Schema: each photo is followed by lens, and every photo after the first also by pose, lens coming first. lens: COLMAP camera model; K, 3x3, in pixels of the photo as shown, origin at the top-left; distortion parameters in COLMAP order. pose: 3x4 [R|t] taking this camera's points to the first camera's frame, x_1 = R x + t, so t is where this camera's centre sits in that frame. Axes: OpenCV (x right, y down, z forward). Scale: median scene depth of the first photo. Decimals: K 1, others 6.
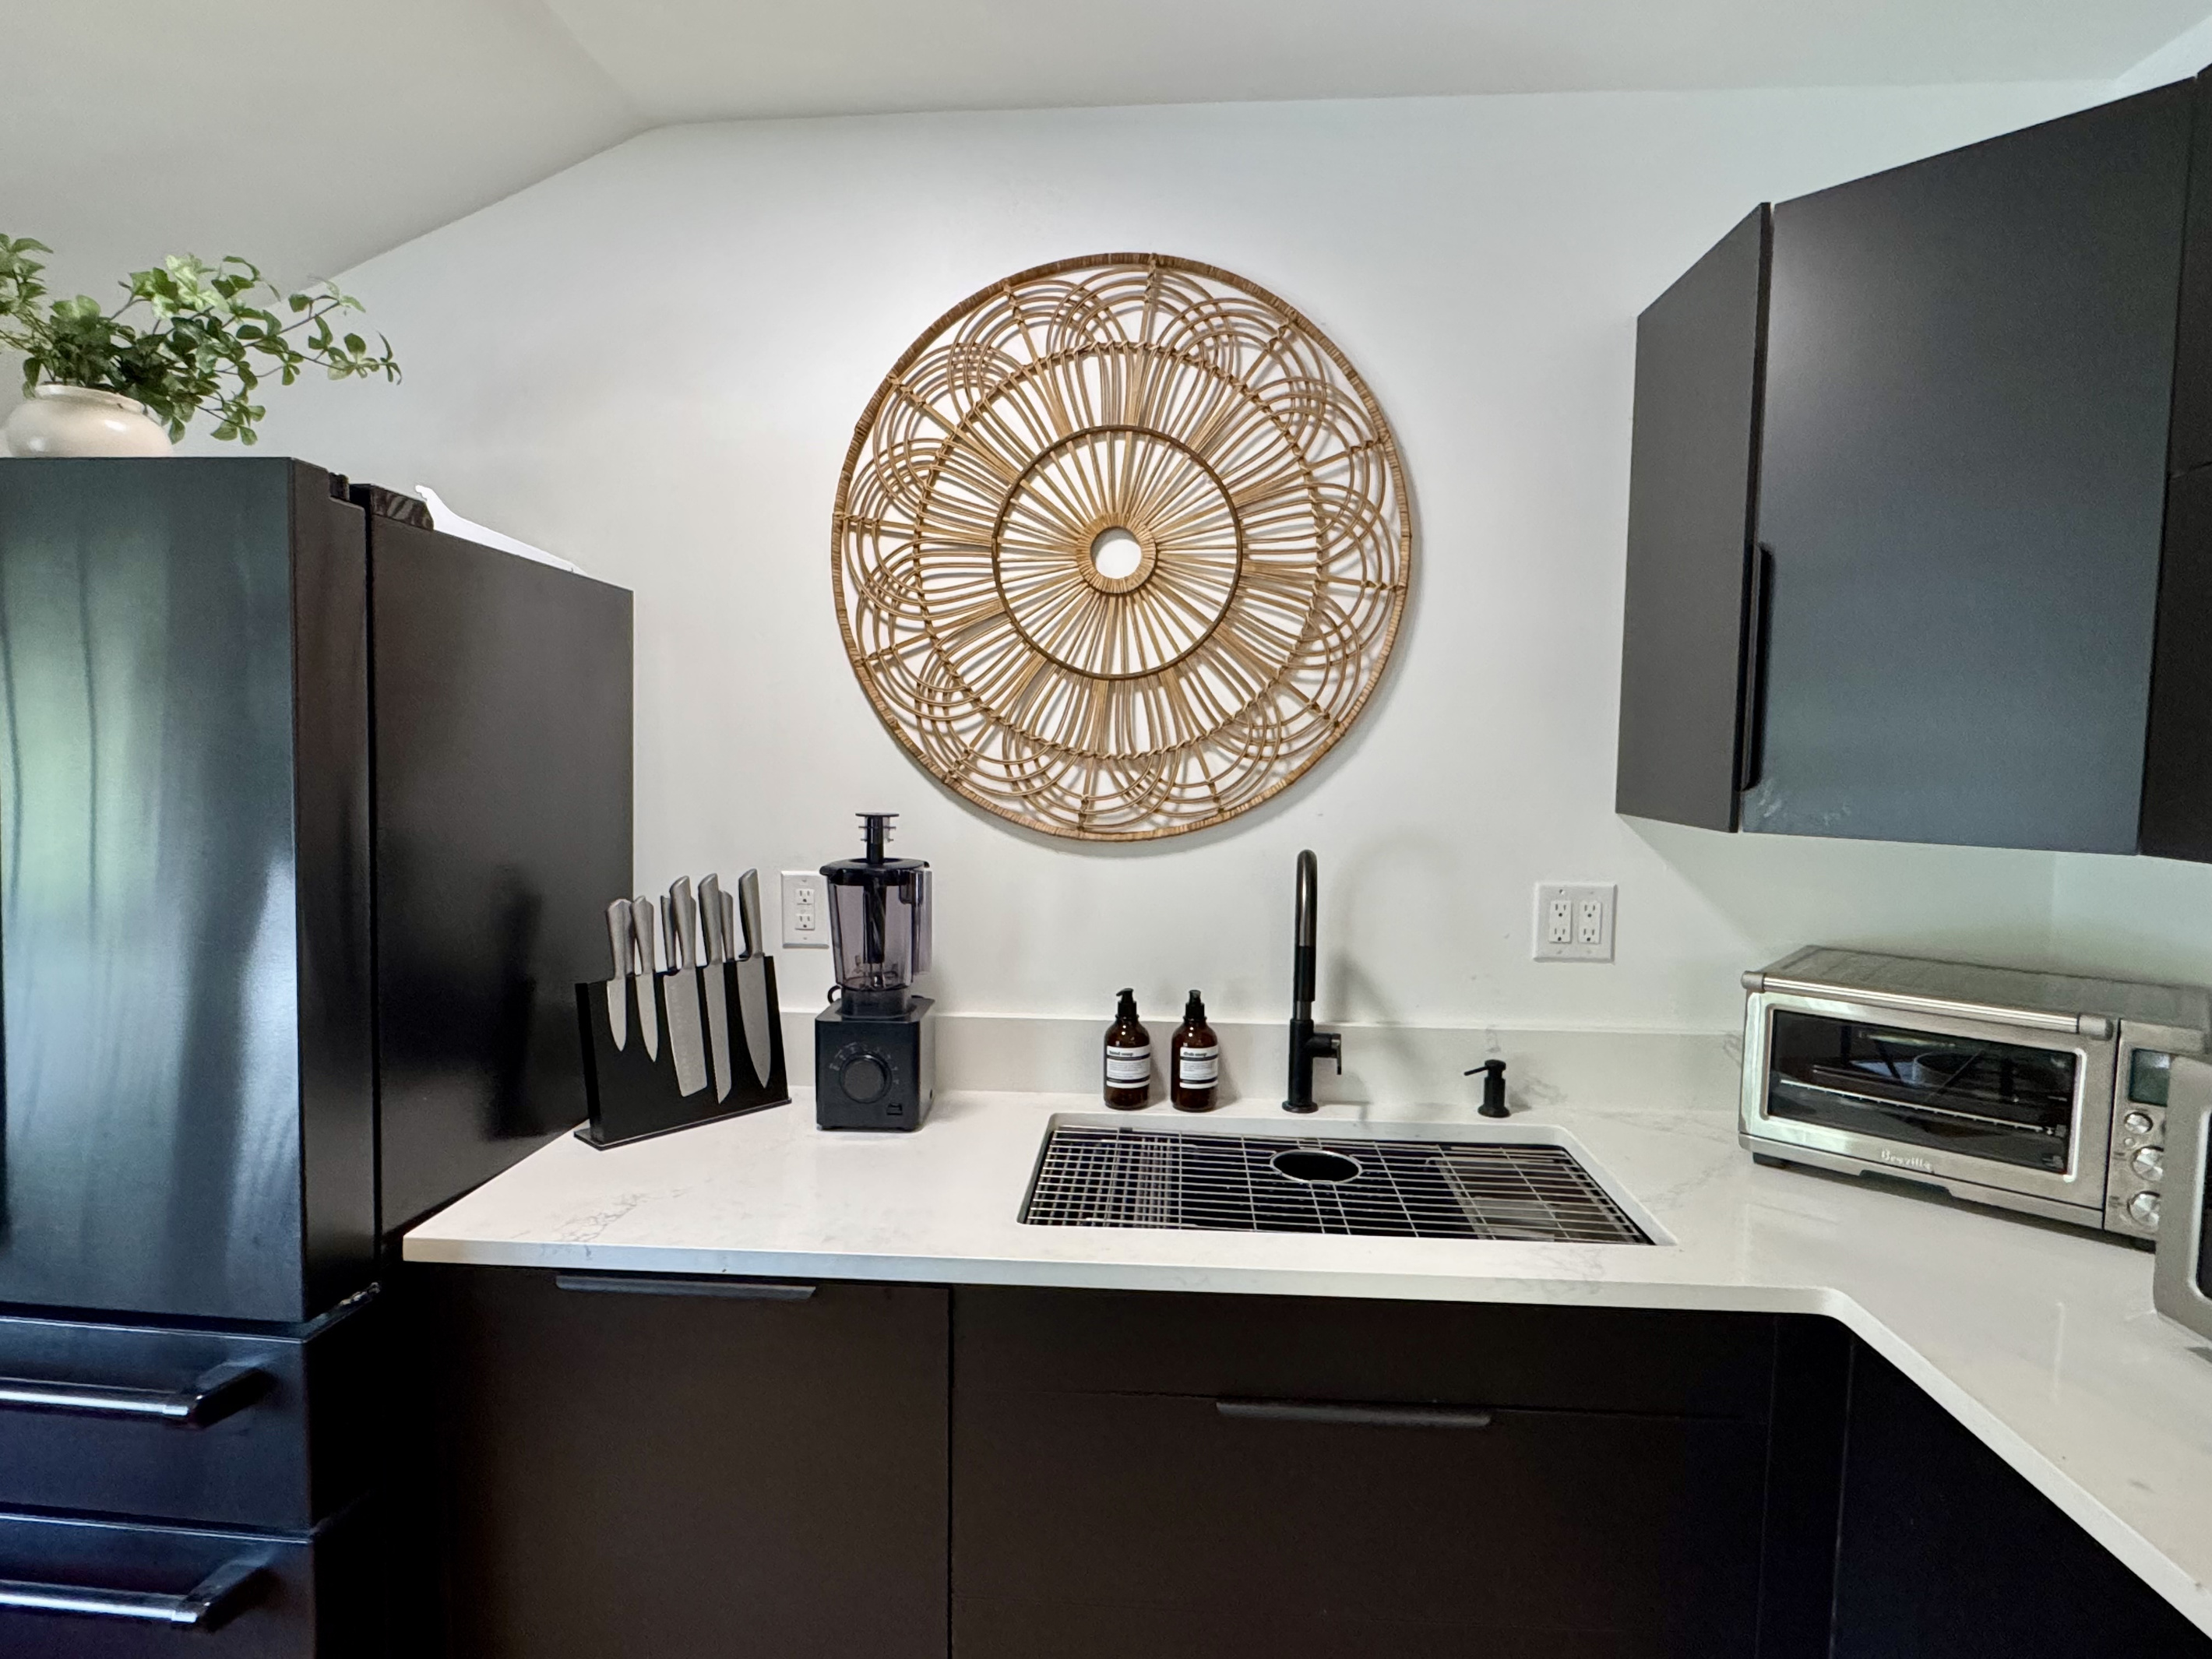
lens RADIAL K [[1186.2, 0, 1106.0], [0, 1186.2, 829.5], [0, 0, 1]] dist [-0.000764, -0.001162]
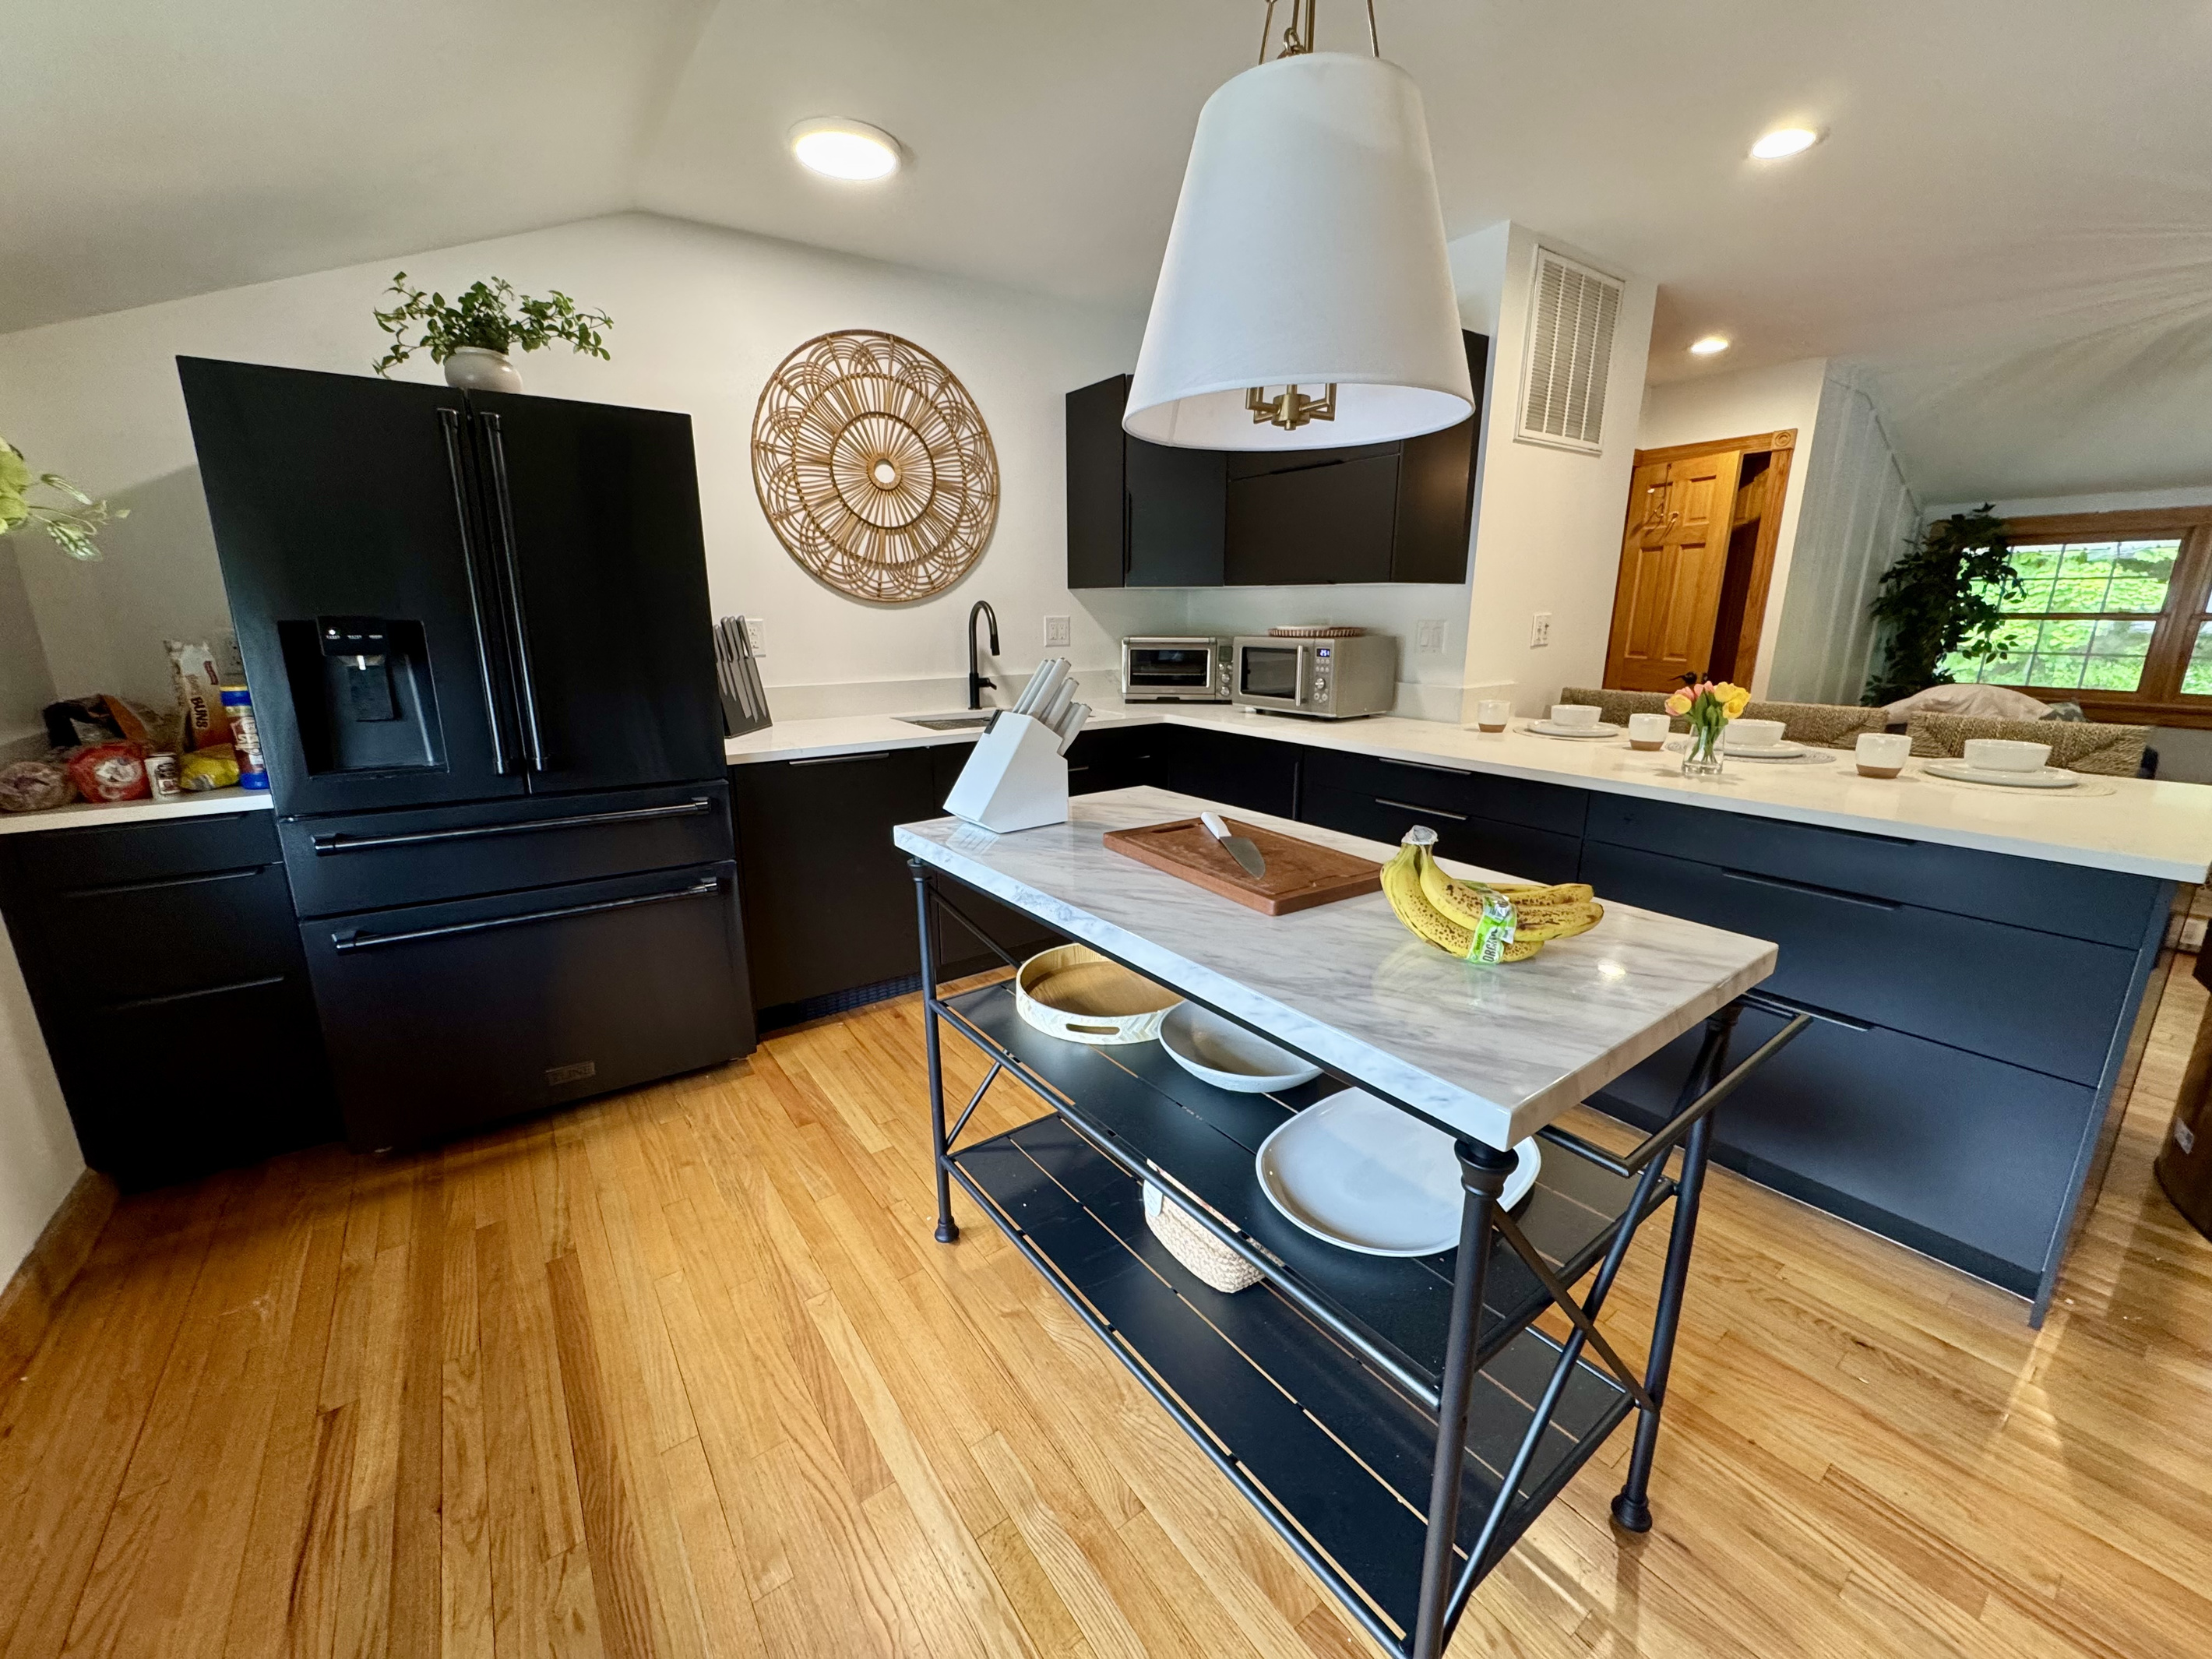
lens RADIAL K [[881.3, 0, 1106.0], [0, 881.3, 829.5], [0, 0, 1]] dist [-0.000033, -0.000050]
pose [[0.773353, -0.167368, 0.611484, -0.818565], [0.056300, 0.978843, 0.196714, 0.133185], [-0.631471, -0.117703, 0.766414, -0.655700]]
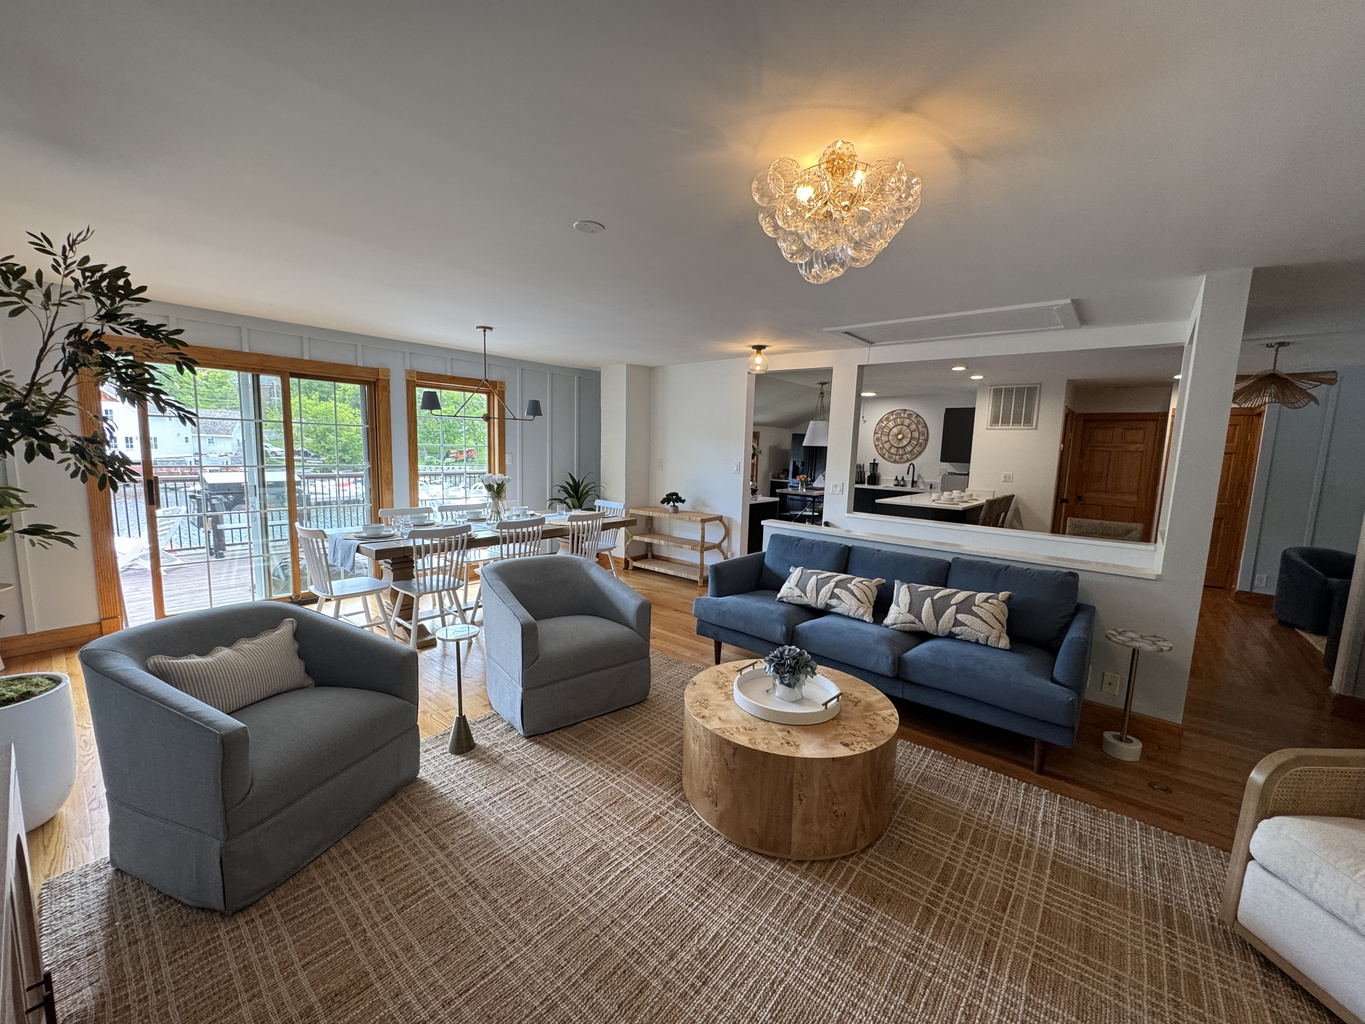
lens RADIAL K [[543.9, 0, 682.5], [0, 543.9, 512.0], [0, 0, 1]] dist [-0.000033, -0.000050]
pose [[0.801227, 0.089246, -0.591668, 1.441698], [-0.064887, 0.995942, 0.062357, 0.283655], [0.594832, -0.011570, 0.803766, -4.251346]]
